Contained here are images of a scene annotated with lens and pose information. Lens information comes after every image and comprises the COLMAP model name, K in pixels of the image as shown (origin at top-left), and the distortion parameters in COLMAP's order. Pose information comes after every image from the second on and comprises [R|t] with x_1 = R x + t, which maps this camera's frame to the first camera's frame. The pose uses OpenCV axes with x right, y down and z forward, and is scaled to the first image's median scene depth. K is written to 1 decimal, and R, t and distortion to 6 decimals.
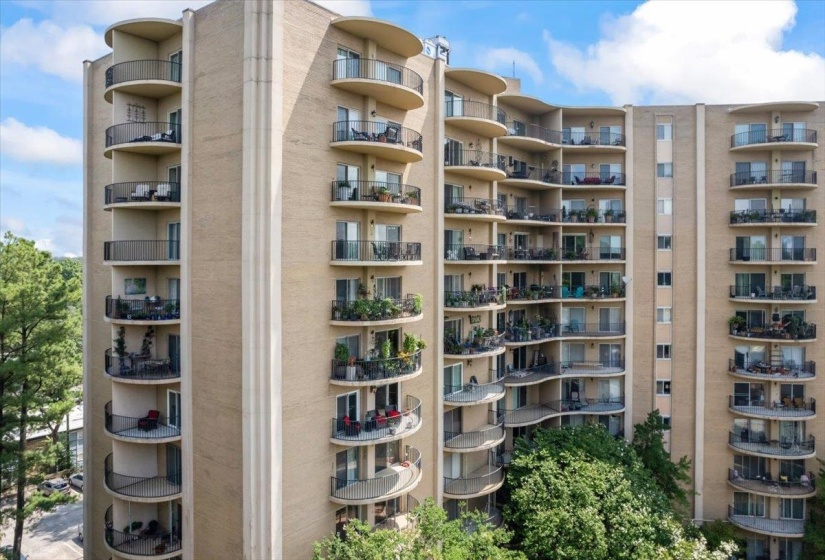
lens RADIAL K [[575.9, 0, 412.5], [0, 575.9, 280.0], [0, 0, 1]] dist [-0.000436, -0.001837]
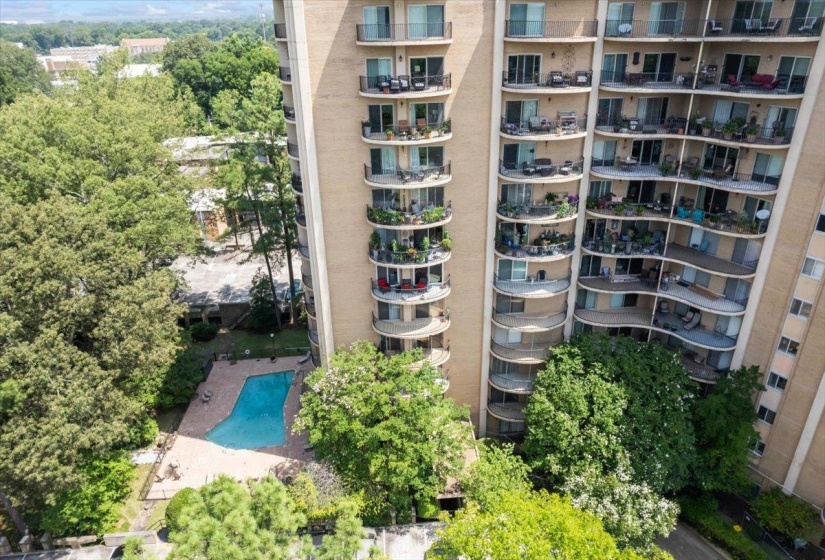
lens RADIAL K [[575.9, 0, 412.5], [0, 575.9, 280.0], [0, 0, 1]] dist [-0.000436, -0.001837]
pose [[0.642337, 0.327567, -0.692895, 0.962467], [0.005940, 0.901909, 0.431886, -0.401674], [0.766399, -0.281532, 0.577383, 0.197289]]
